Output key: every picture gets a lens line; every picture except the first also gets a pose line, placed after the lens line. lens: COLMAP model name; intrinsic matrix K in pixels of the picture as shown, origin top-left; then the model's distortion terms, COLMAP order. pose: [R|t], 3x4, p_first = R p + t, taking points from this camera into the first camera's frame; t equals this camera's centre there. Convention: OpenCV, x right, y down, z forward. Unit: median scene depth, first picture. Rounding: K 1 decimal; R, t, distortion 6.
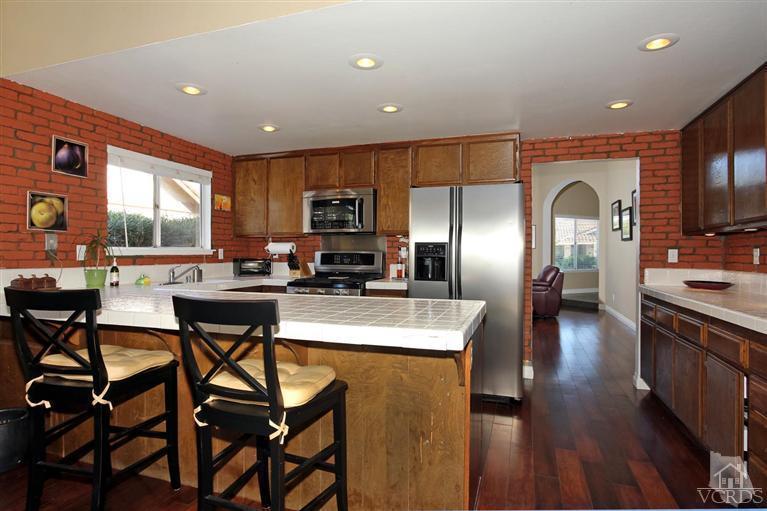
lens RADIAL K [[397.4, 0, 347.3], [0, 397.4, 250.4], [0, 0, 1]] dist [-0.006916, -0.001350]
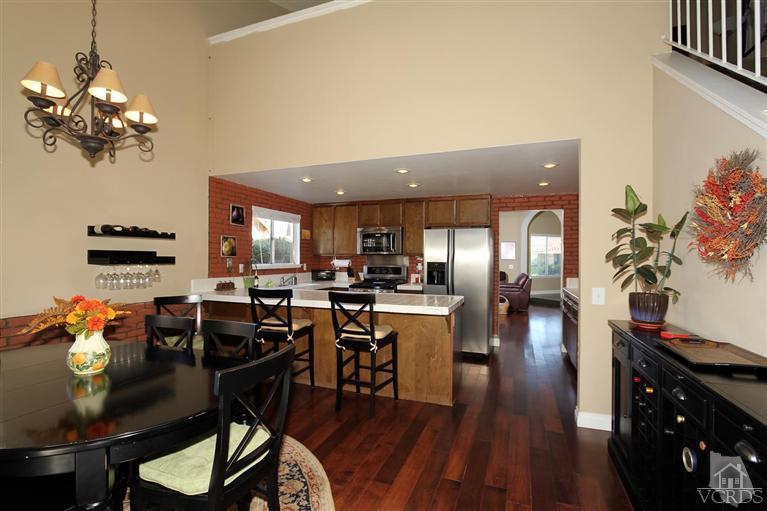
lens RADIAL K [[356.0, 0, 383.2], [0, 356.0, 249.4], [0, 0, 1]] dist [-0.002139, 0.000249]
pose [[0.998245, 0.010823, 0.058226, -0.095601], [-0.009850, 0.999808, -0.016964, -0.042055], [-0.058398, 0.016360, 0.998159, -0.456462]]
